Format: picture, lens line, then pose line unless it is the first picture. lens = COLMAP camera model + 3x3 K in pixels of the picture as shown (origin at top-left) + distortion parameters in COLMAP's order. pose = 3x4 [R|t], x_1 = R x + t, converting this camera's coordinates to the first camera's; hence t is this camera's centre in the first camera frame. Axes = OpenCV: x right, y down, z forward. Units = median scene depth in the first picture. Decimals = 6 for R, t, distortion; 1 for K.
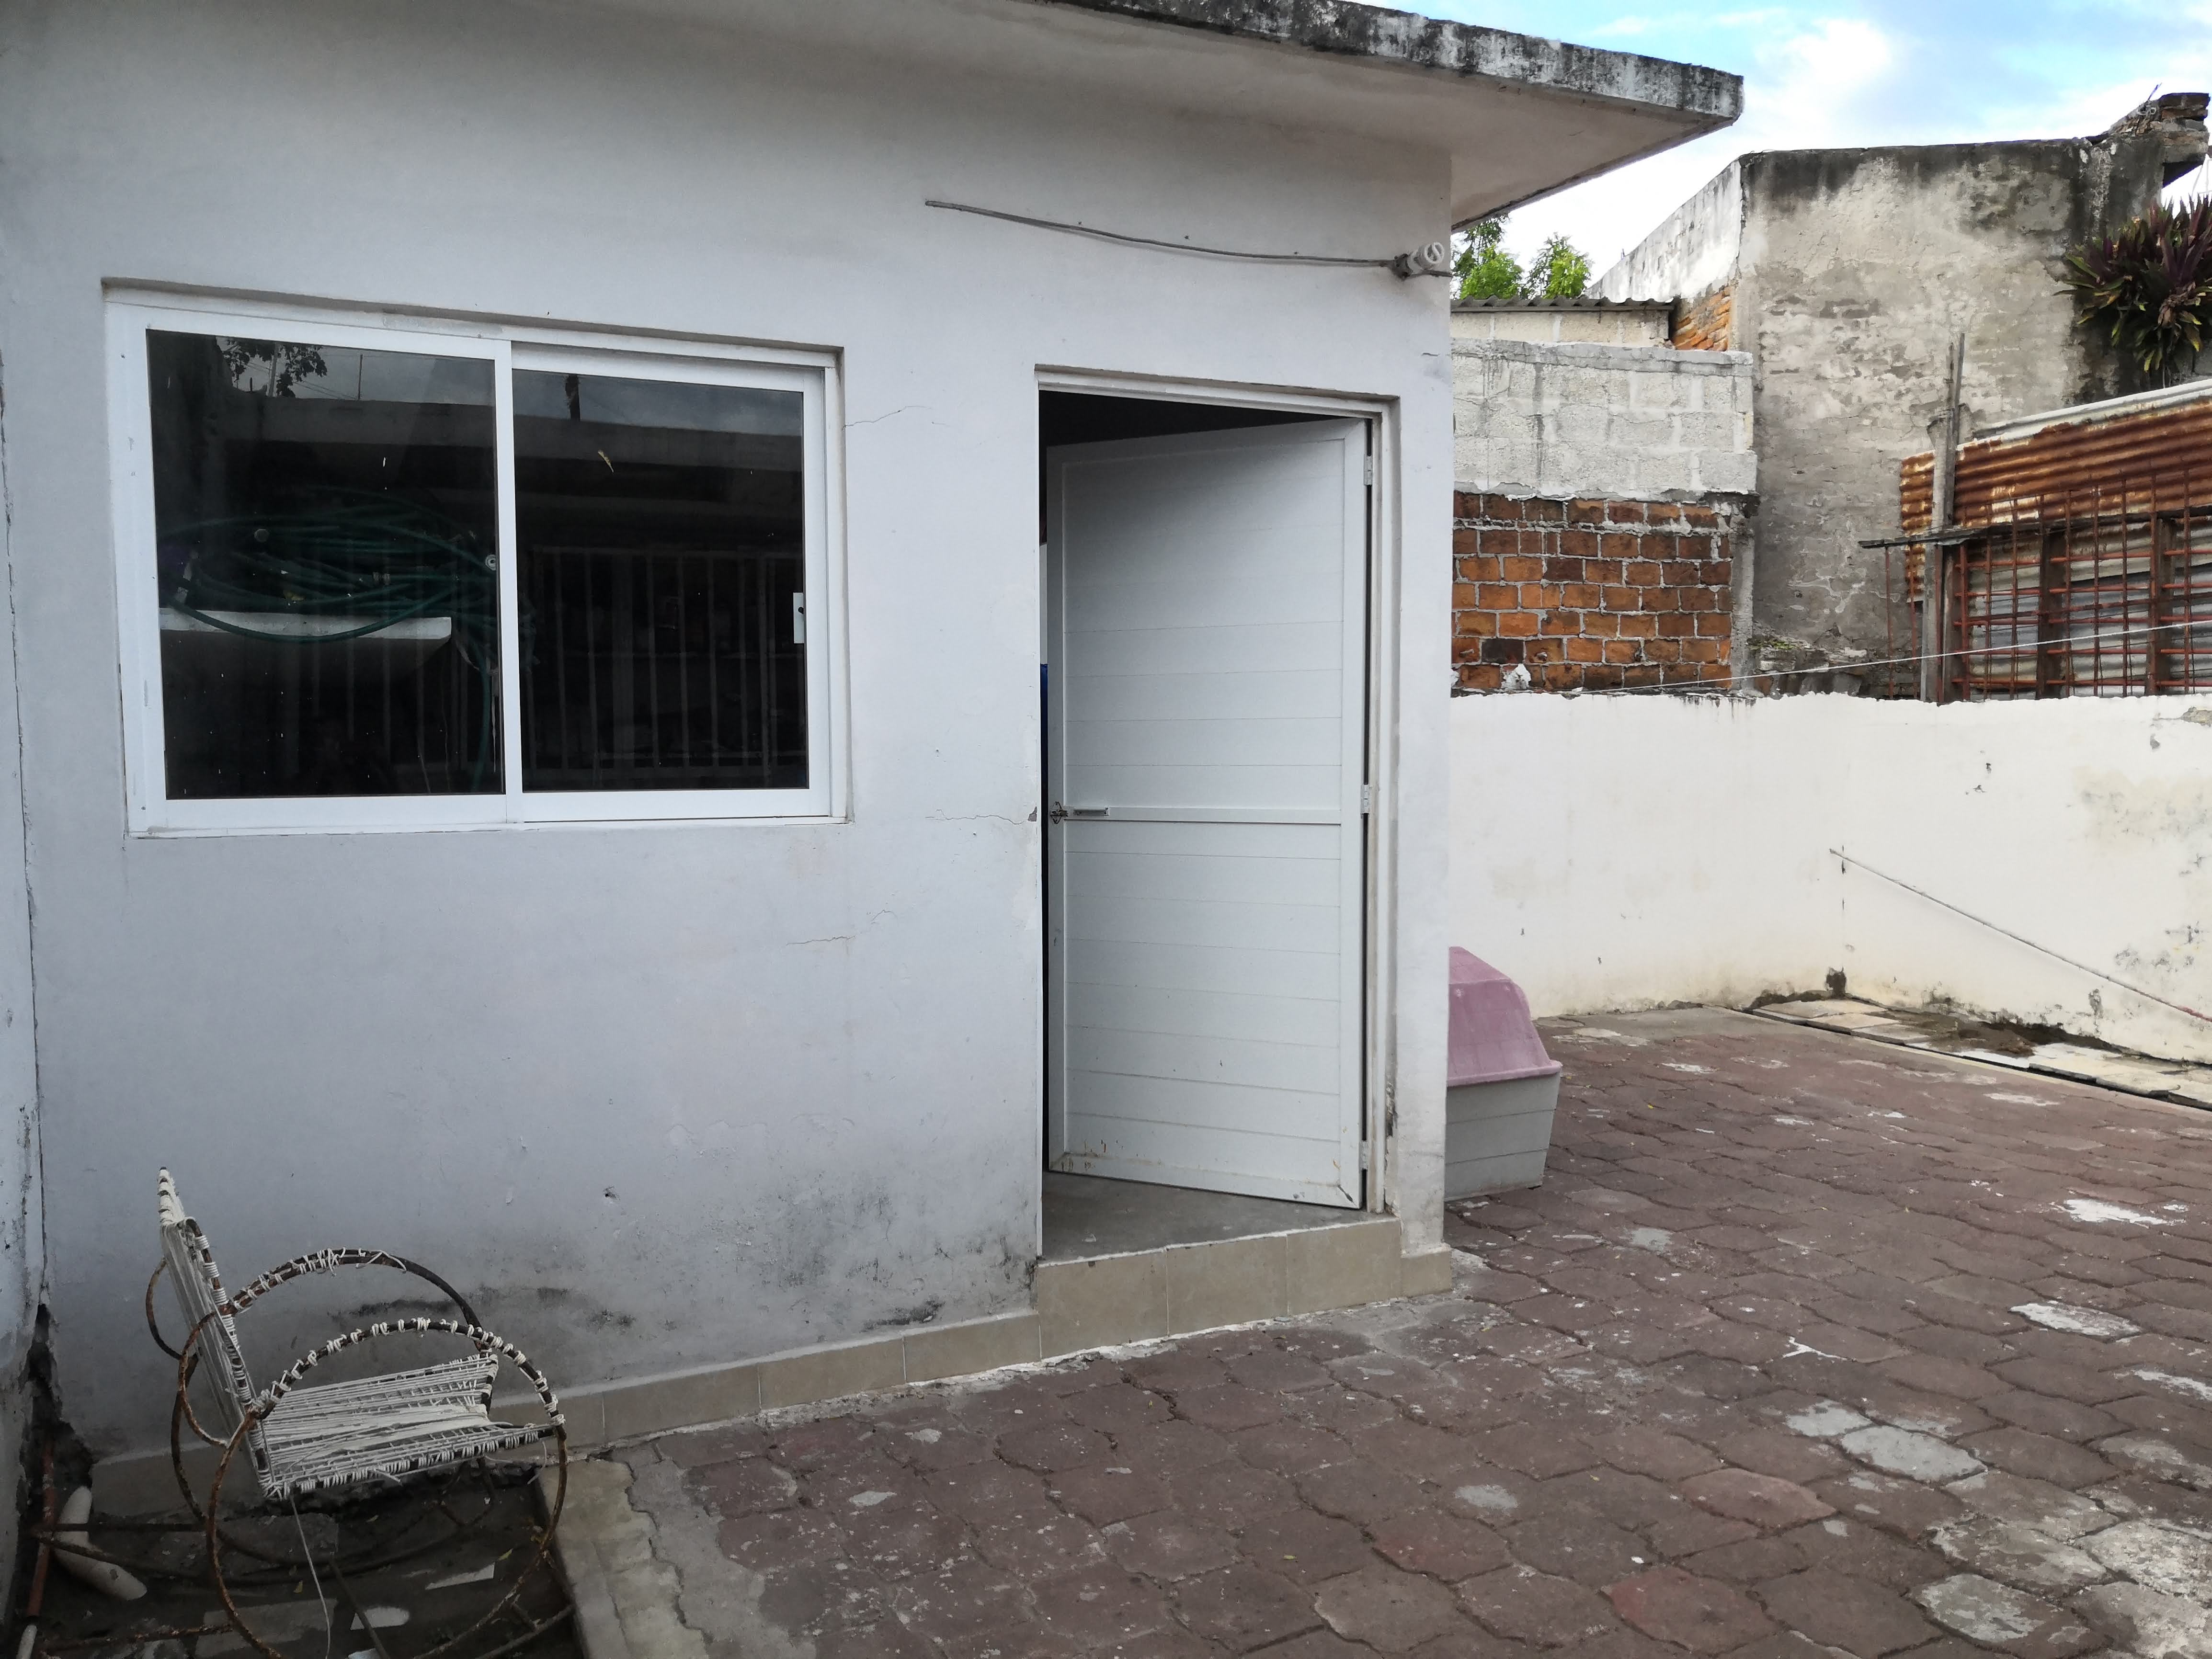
lens RADIAL K [[1739.1, 0, 1120.4], [0, 1739.1, 864.3], [0, 0, 1]] dist [-0.009183, 0.060811]
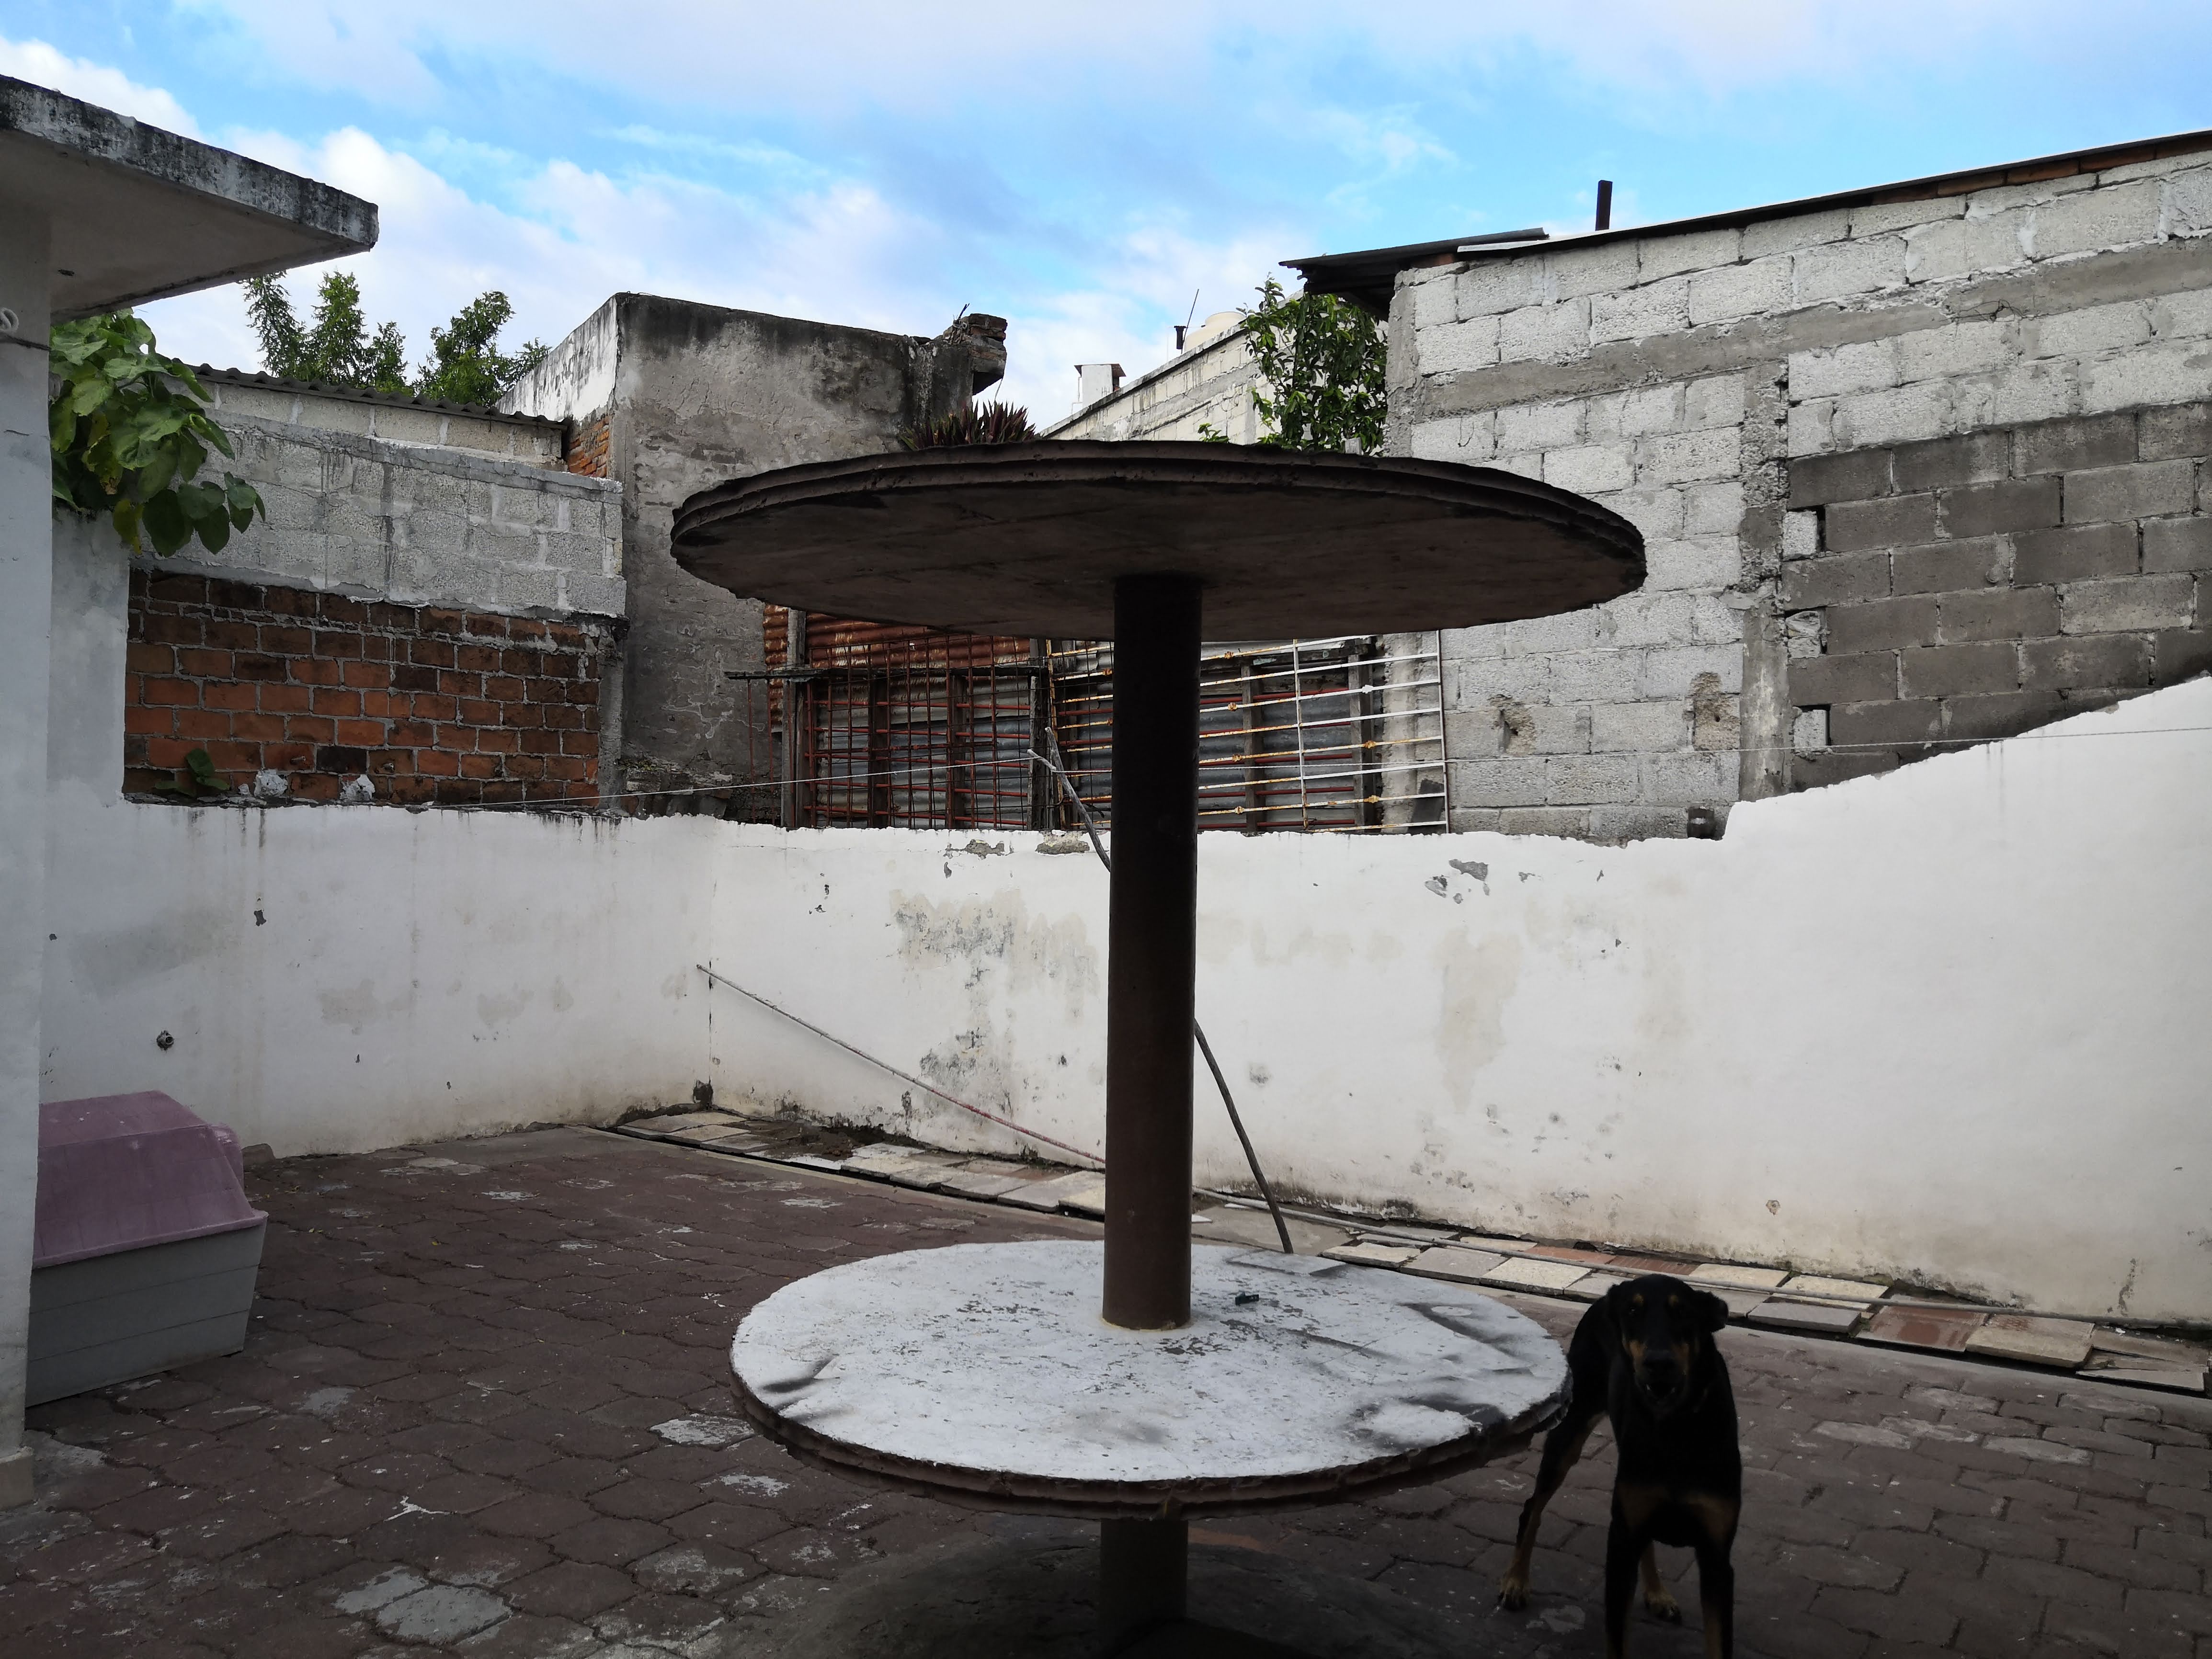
lens RADIAL K [[1739.1, 0, 1120.4], [0, 1739.1, 864.3], [0, 0, 1]] dist [-0.009183, 0.060811]
pose [[0.863166, 0.018589, 0.504578, 0.108425], [0.011172, 0.998374, -0.055892, -0.008591], [-0.504797, 0.053881, 0.861555, -0.021592]]
